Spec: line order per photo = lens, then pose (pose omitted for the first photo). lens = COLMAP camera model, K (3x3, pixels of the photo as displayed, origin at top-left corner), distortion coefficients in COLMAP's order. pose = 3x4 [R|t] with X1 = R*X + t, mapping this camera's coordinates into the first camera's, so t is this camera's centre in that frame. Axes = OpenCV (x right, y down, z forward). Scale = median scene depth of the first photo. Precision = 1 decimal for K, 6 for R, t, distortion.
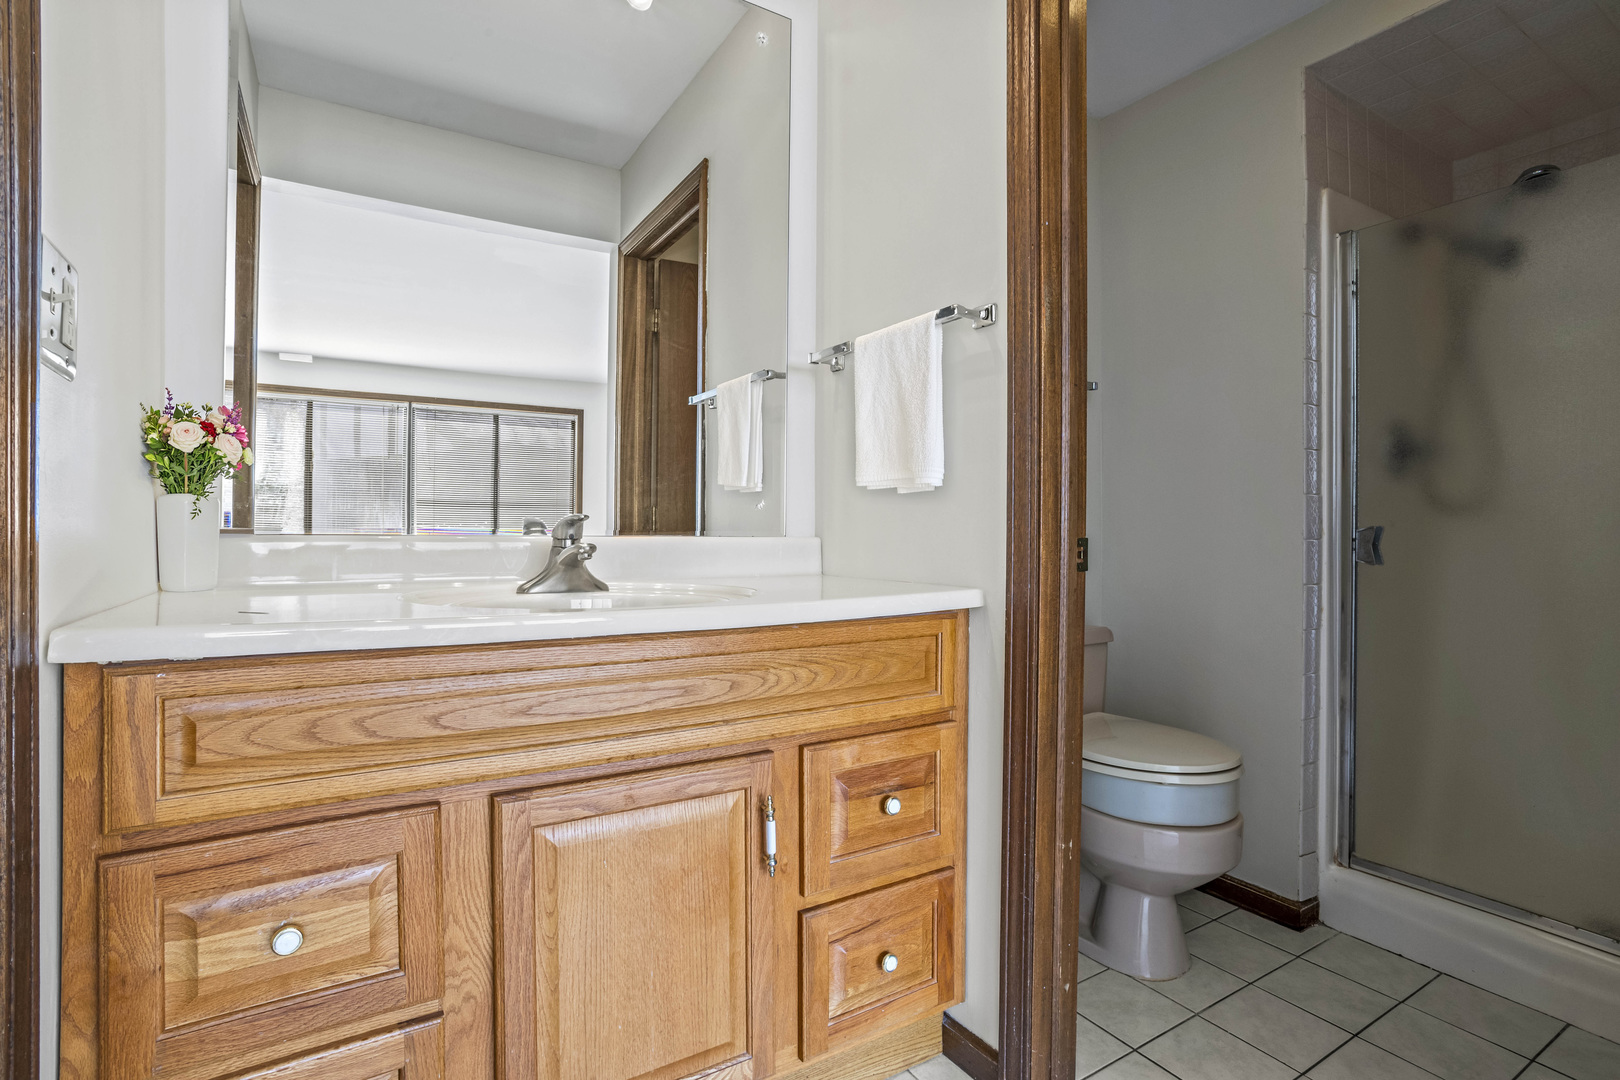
lens RADIAL K [[785.9, 0, 803.4], [0, 785.9, 521.0], [0, 0, 1]] dist [-0.063206, 0.043363]
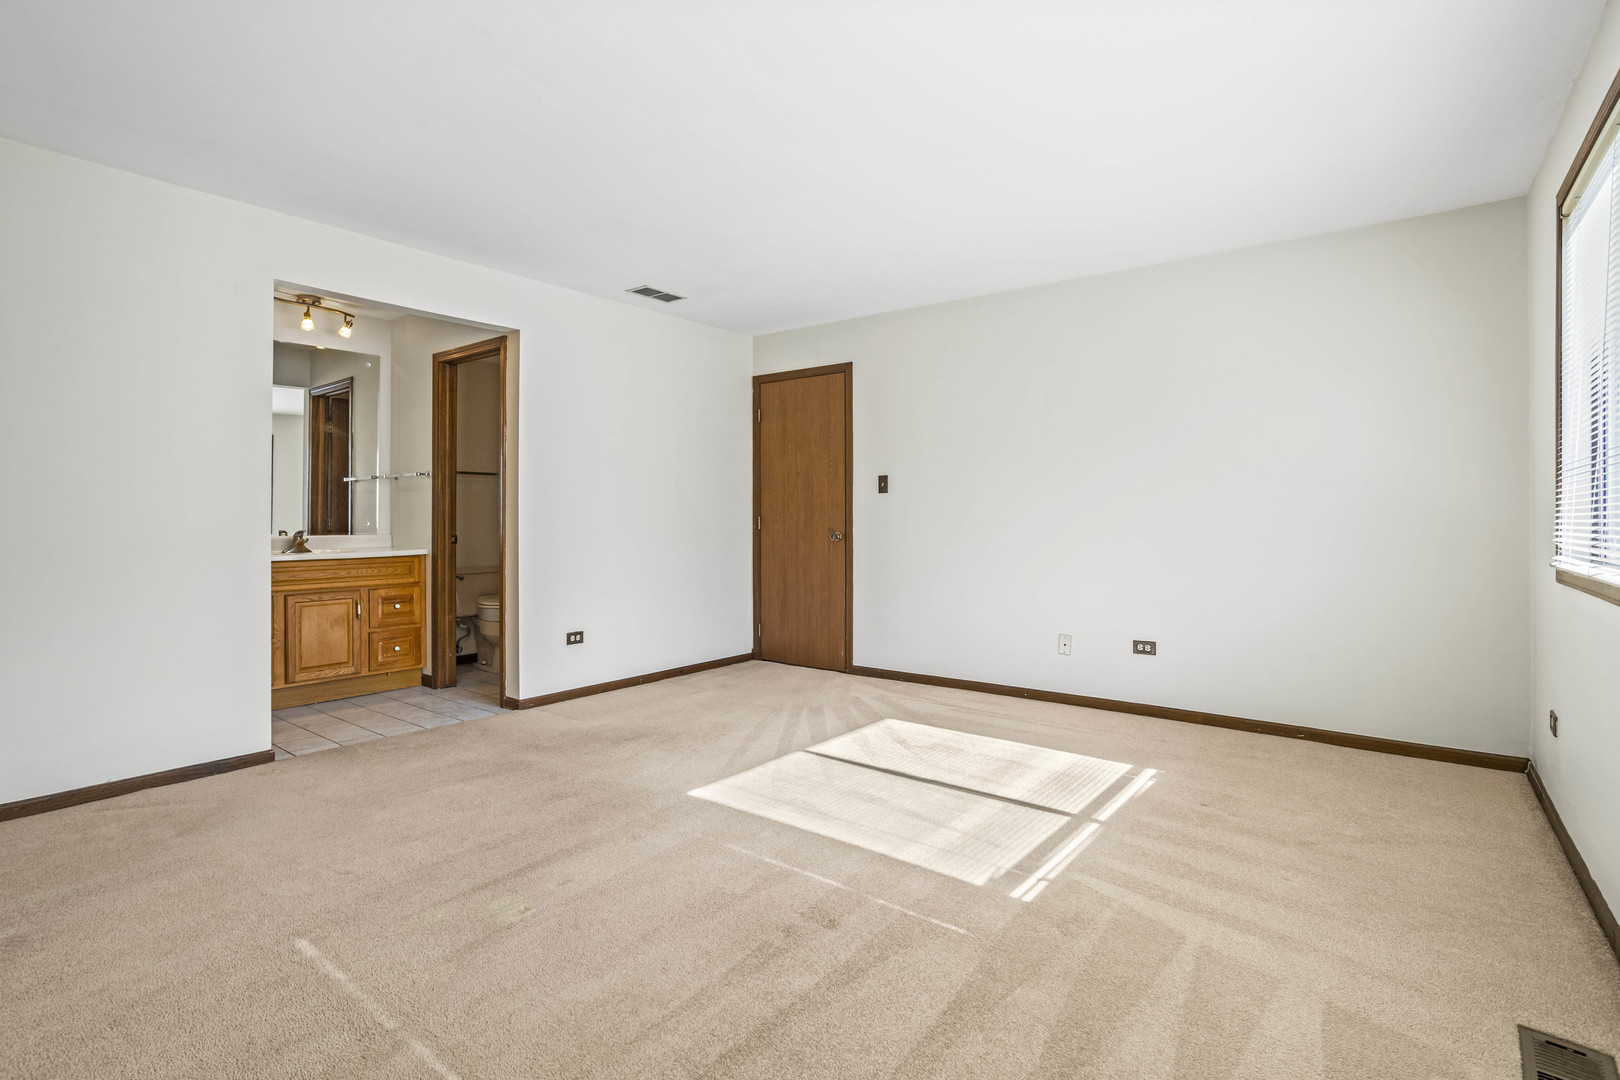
lens RADIAL K [[828.1, 0, 806.3], [0, 828.1, 505.4], [0, 0, 1]] dist [-0.070581, 0.052653]
pose [[0.944772, -0.004093, 0.327704, 0.679470], [0.007349, 0.999935, -0.008699, -0.072453], [-0.327647, 0.010627, 0.944740, -3.316022]]
